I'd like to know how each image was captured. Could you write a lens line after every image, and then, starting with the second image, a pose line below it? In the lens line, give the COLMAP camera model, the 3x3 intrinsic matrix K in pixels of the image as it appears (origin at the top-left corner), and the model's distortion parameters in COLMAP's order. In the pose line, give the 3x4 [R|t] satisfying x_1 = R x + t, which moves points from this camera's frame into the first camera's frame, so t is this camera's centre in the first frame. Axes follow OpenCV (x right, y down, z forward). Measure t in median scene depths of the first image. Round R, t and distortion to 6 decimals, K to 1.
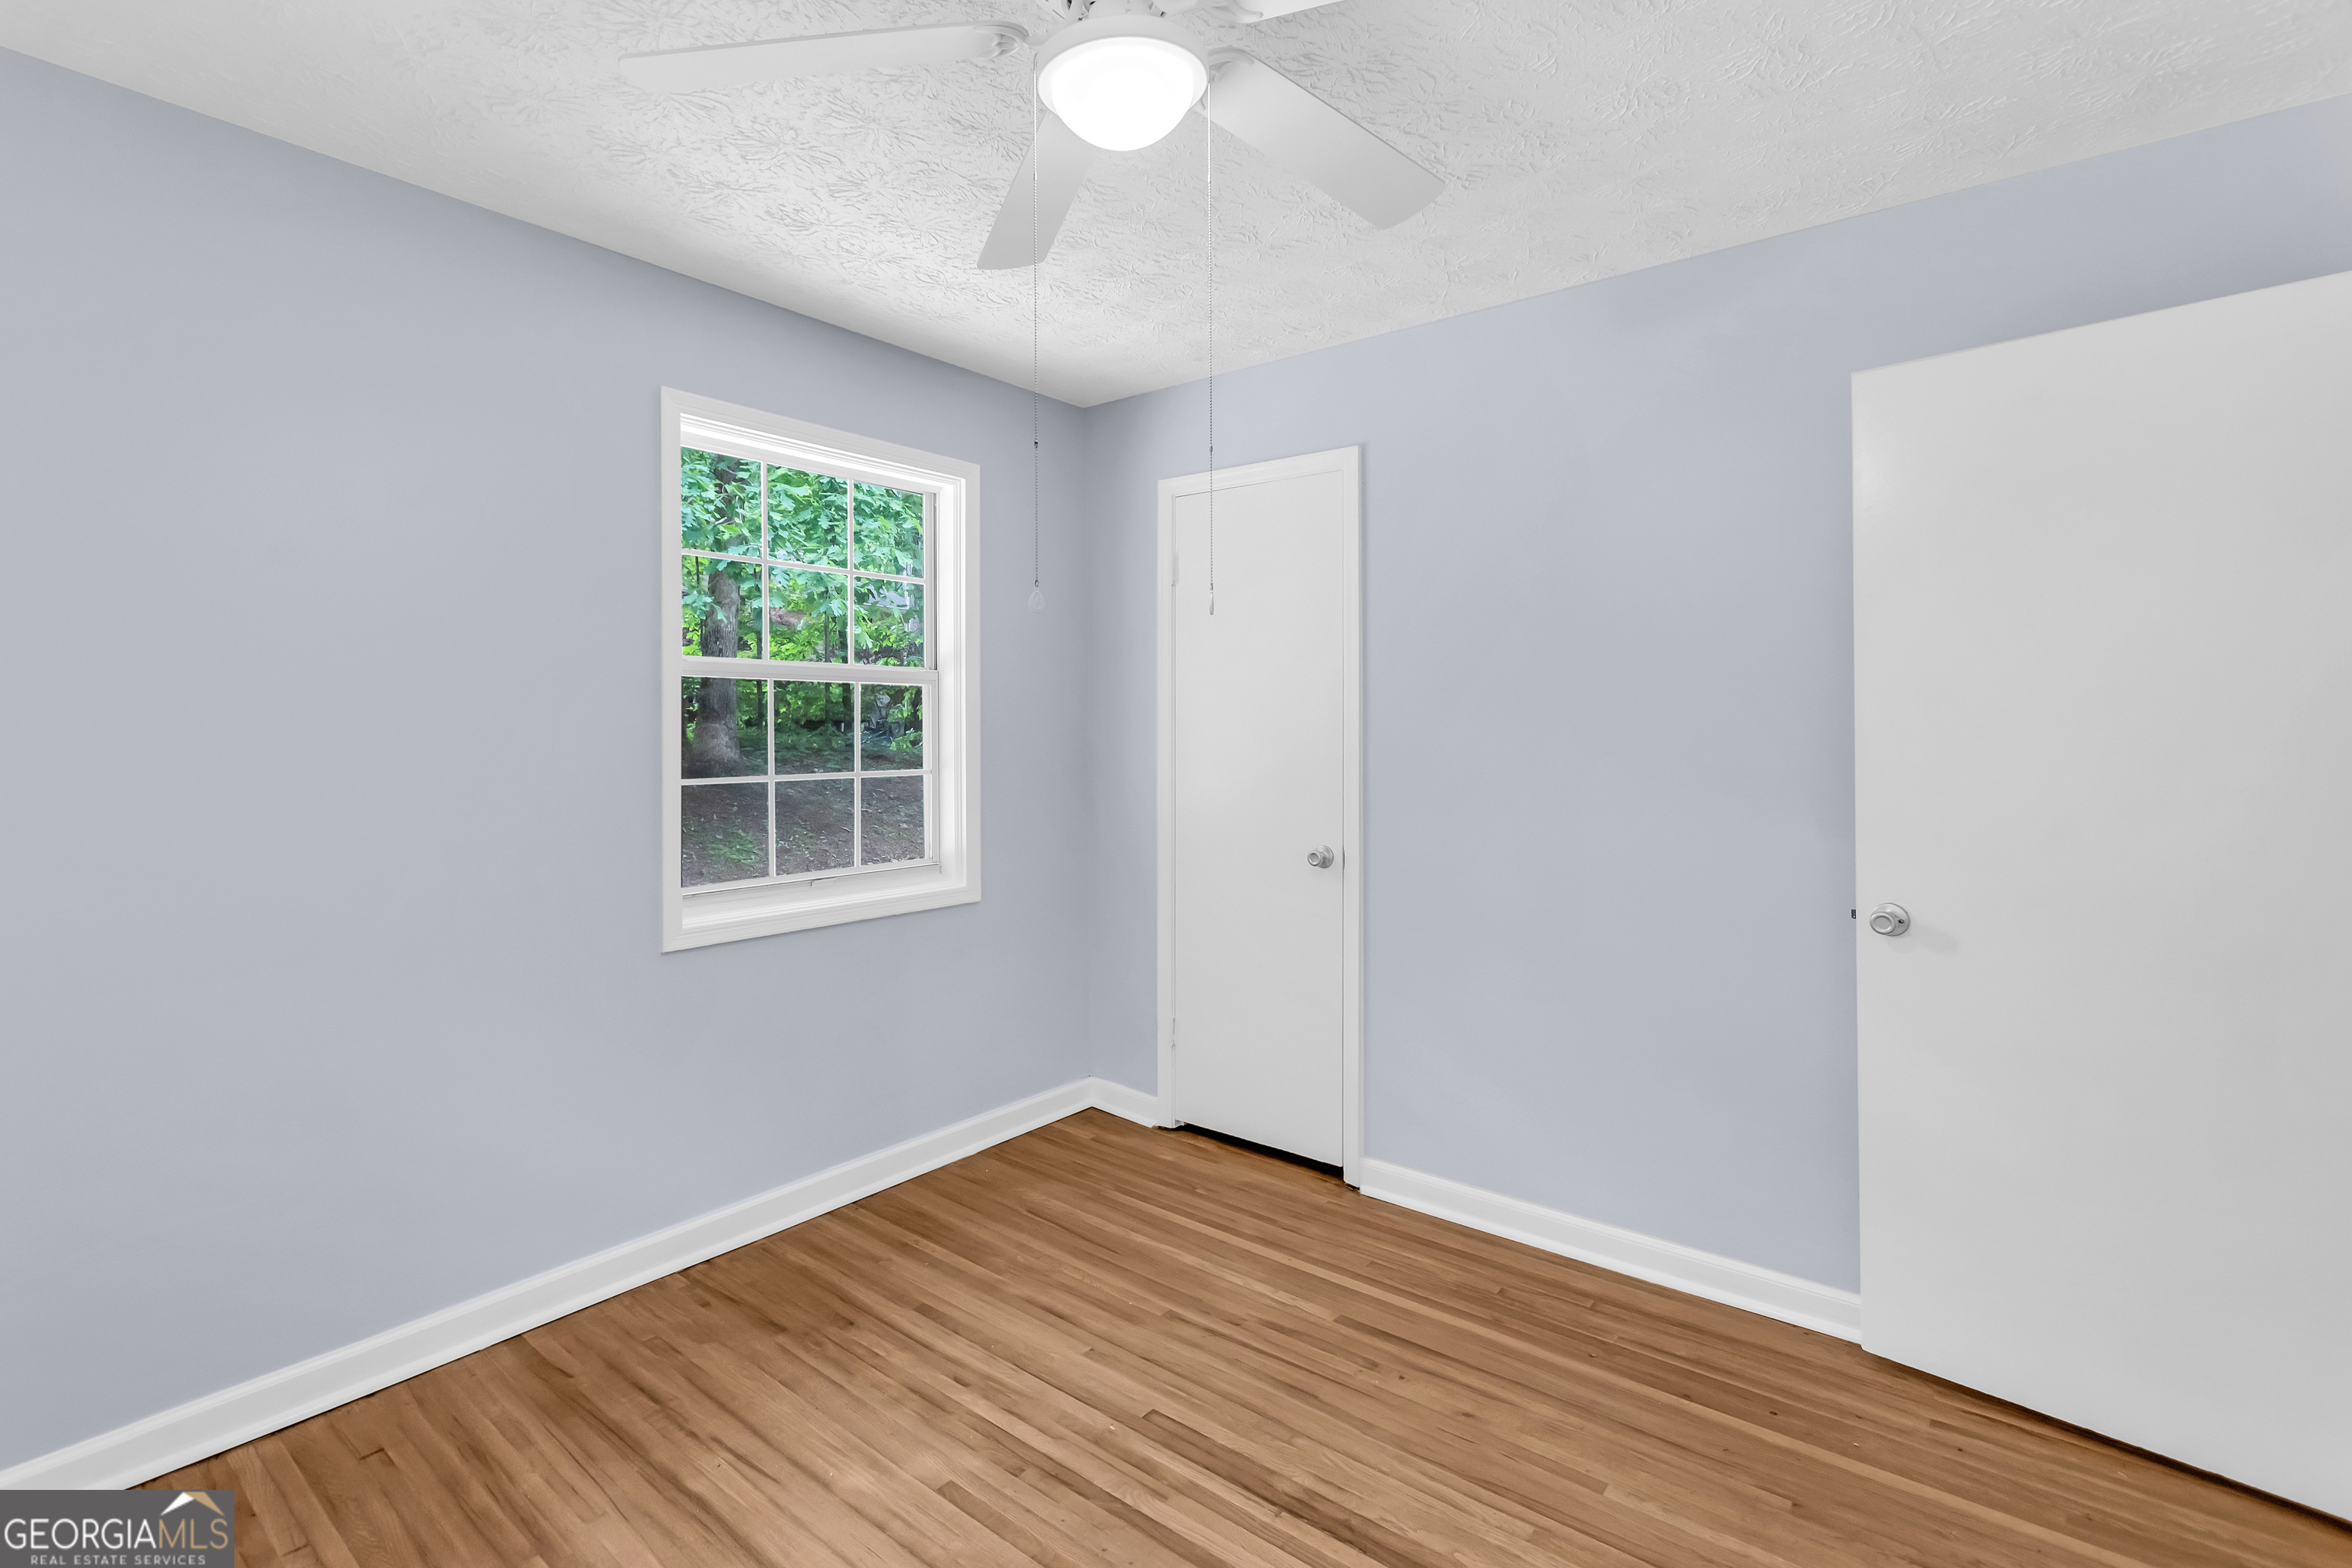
lens RADIAL K [[1076.5, 0, 1139.3], [0, 1076.5, 729.8], [0, 0, 1]] dist [0.003136, -0.002505]
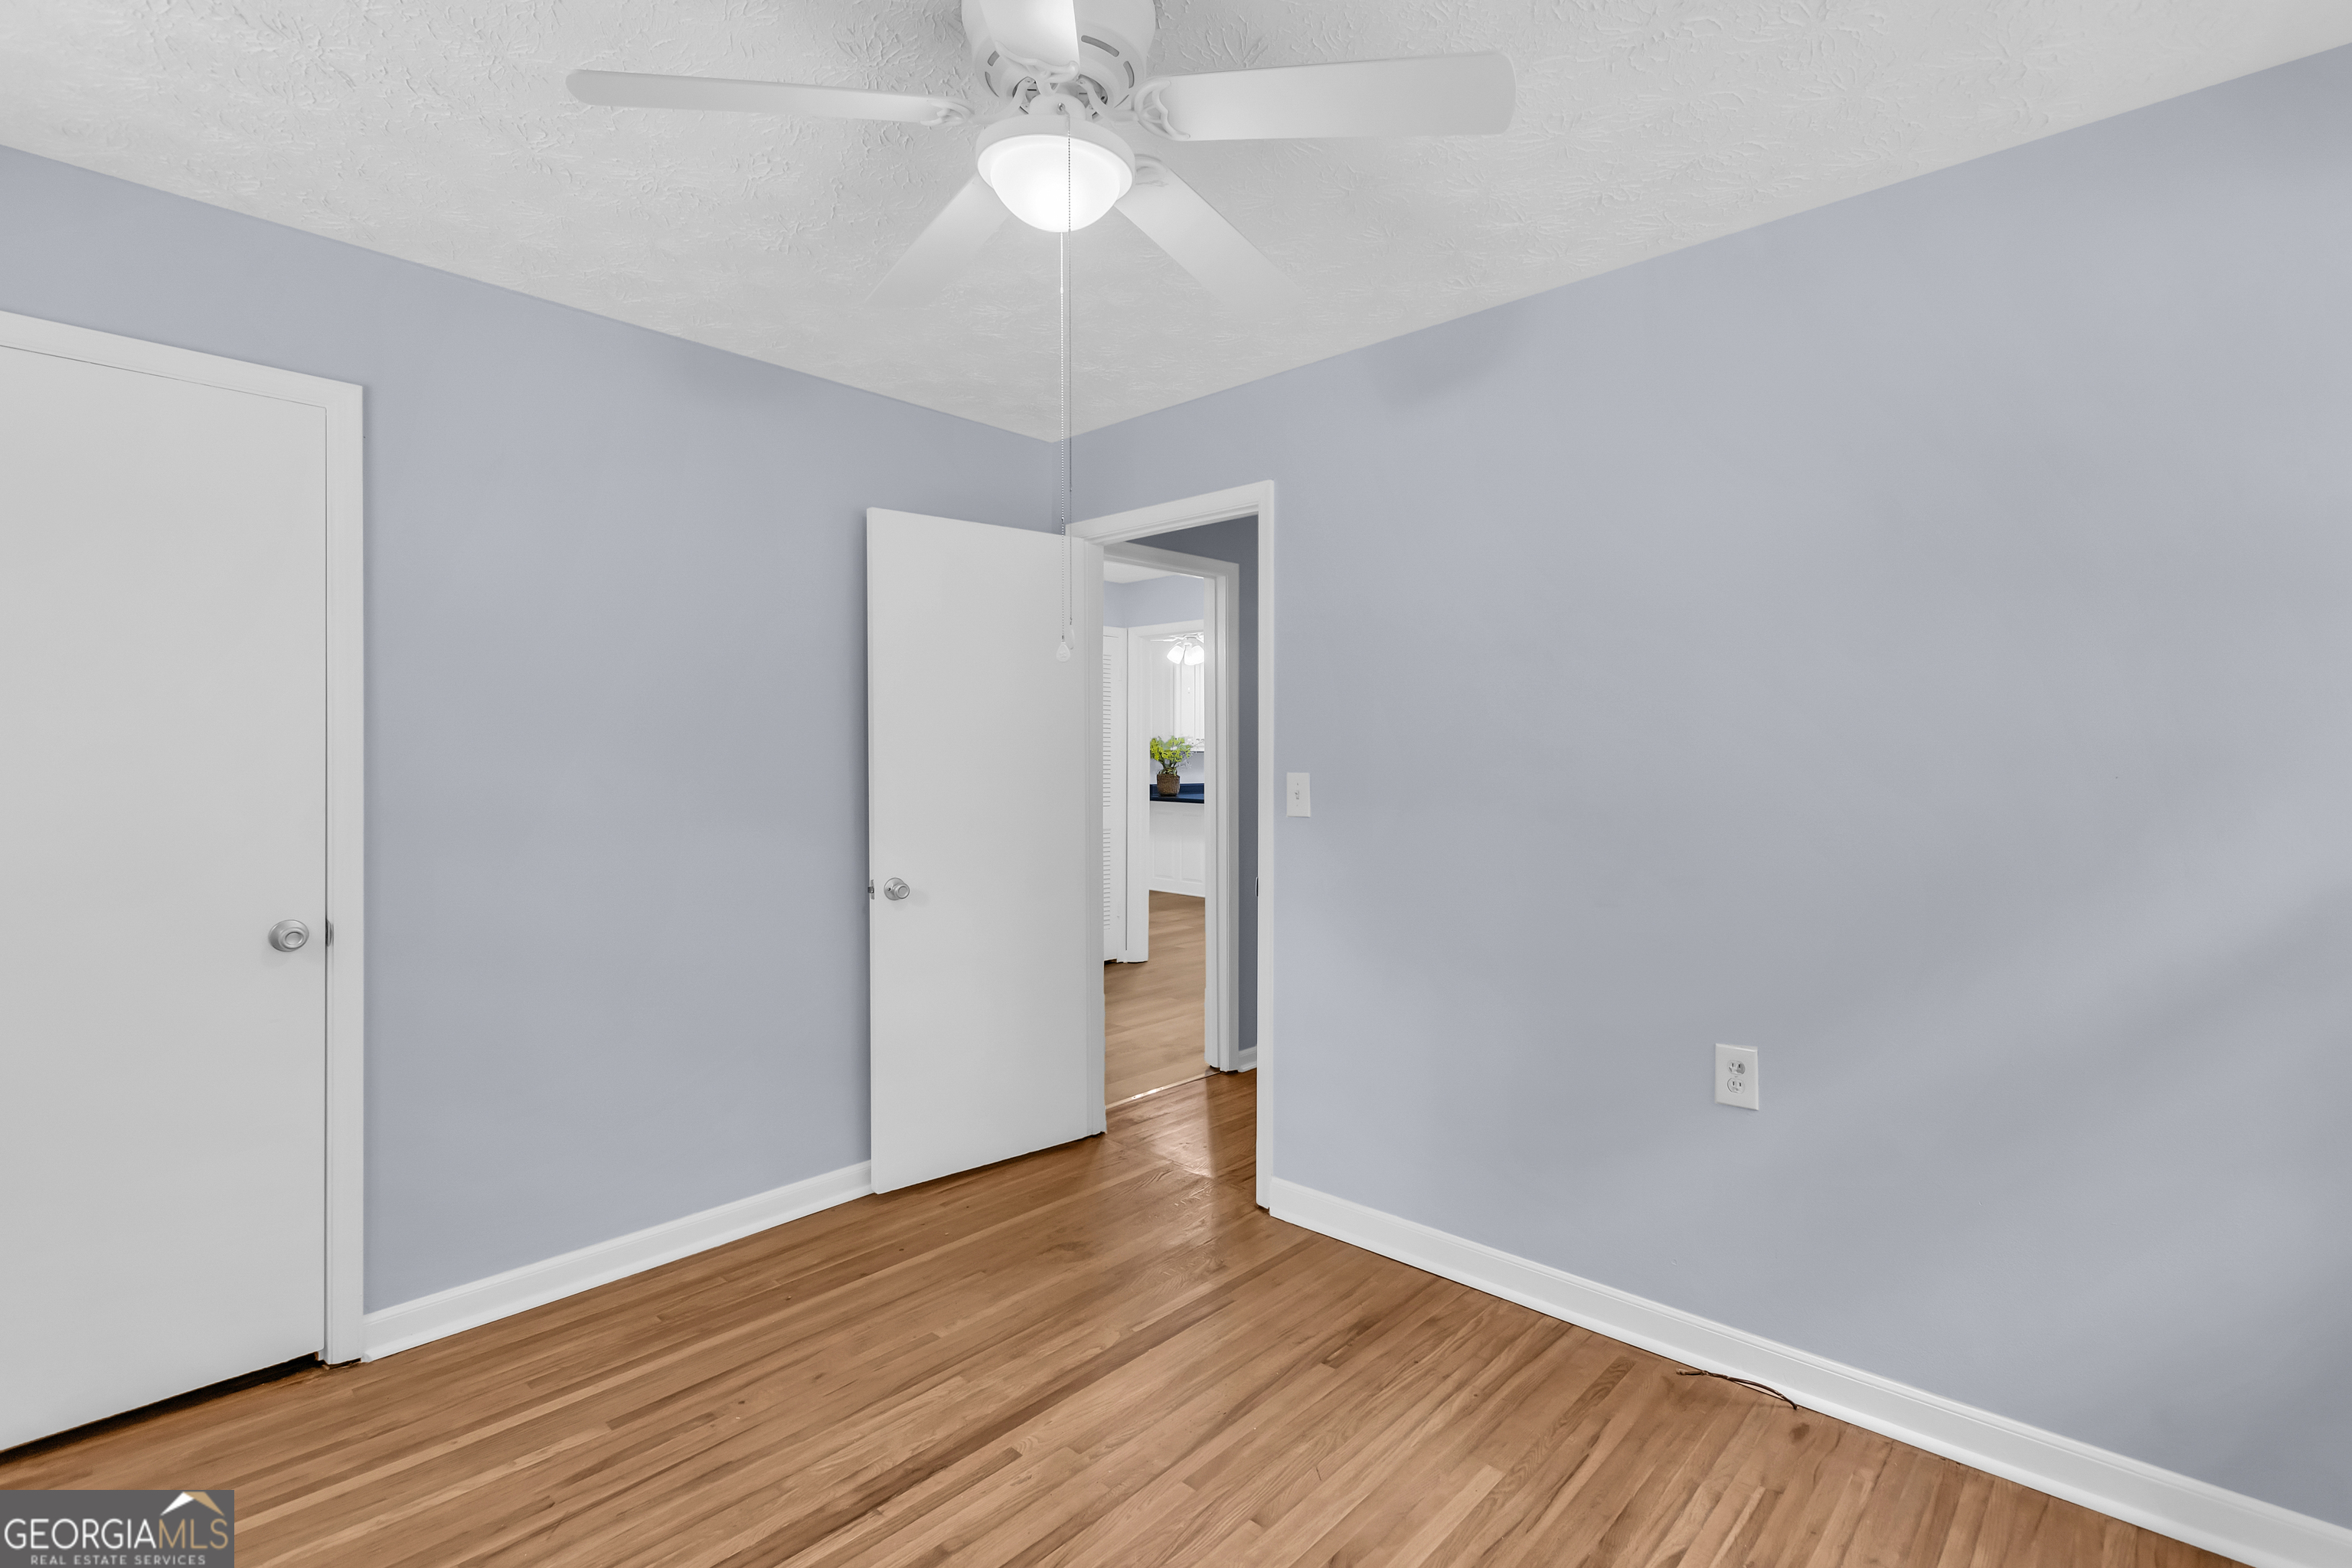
lens RADIAL K [[1076.5, 0, 1159.5], [0, 1076.5, 761.0], [0, 0, 1]] dist [0.003136, -0.002505]
pose [[0.075121, -0.007960, 0.997143, -0.719021], [-0.002088, 0.999965, 0.008140, -0.009626], [-0.997172, -0.002693, 0.075102, 0.525938]]
